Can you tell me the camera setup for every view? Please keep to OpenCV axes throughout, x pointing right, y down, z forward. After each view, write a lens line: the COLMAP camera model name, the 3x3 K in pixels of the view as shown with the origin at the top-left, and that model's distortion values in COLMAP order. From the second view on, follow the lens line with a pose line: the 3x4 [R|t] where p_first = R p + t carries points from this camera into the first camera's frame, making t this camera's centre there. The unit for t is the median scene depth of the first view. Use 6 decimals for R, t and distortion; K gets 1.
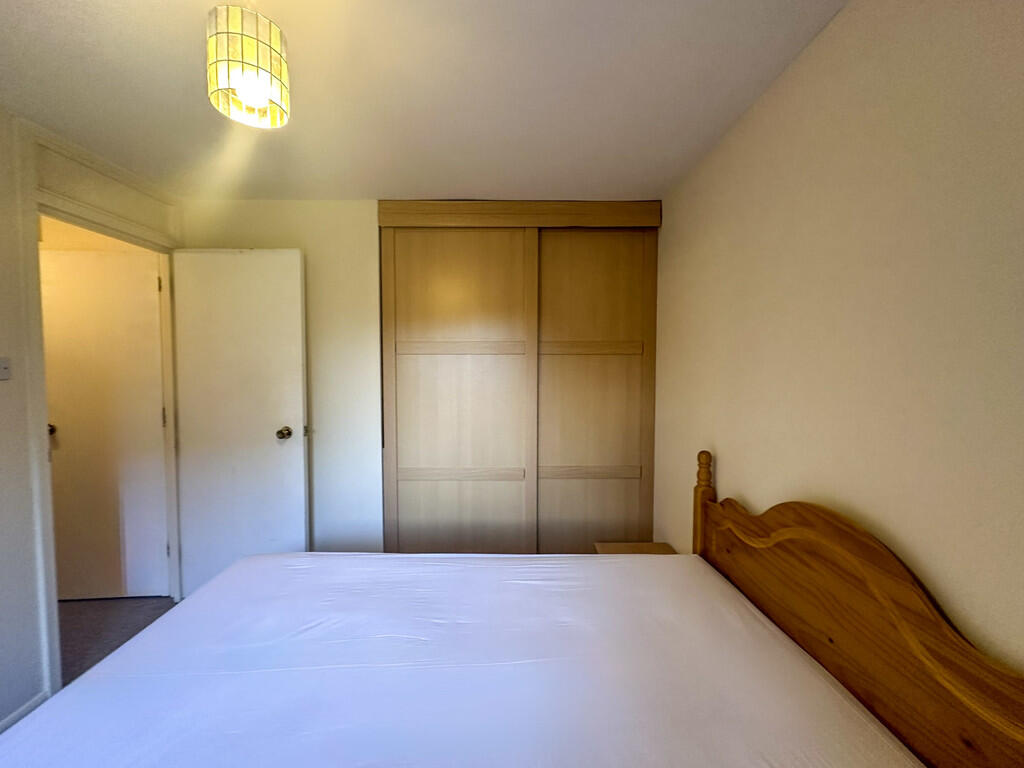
lens RADIAL K [[426.9, 0, 506.1], [0, 426.9, 384.2], [0, 0, 1]] dist [0.000959, 0.000258]
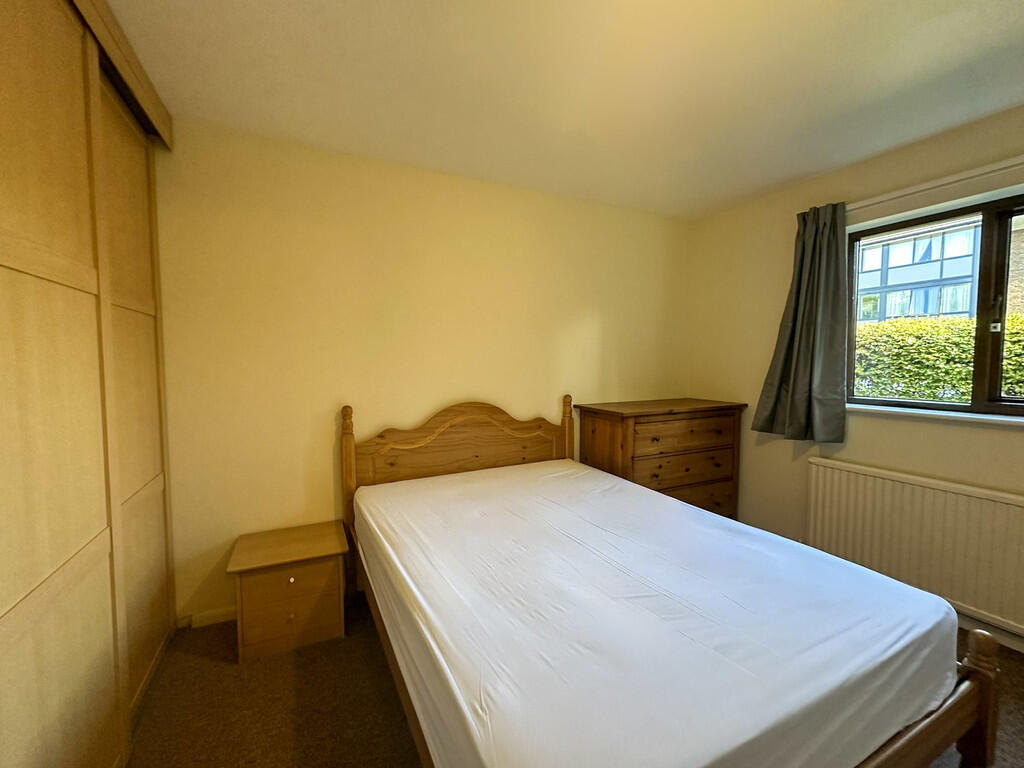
lens RADIAL K [[426.9, 0, 506.1], [0, 426.9, 384.2], [0, 0, 1]] dist [0.000959, 0.000258]
pose [[-0.437316, -0.048987, 0.897973, -1.278336], [0.044985, 0.996074, 0.076247, 0.033101], [-0.898182, 0.073739, -0.433396, 1.698187]]
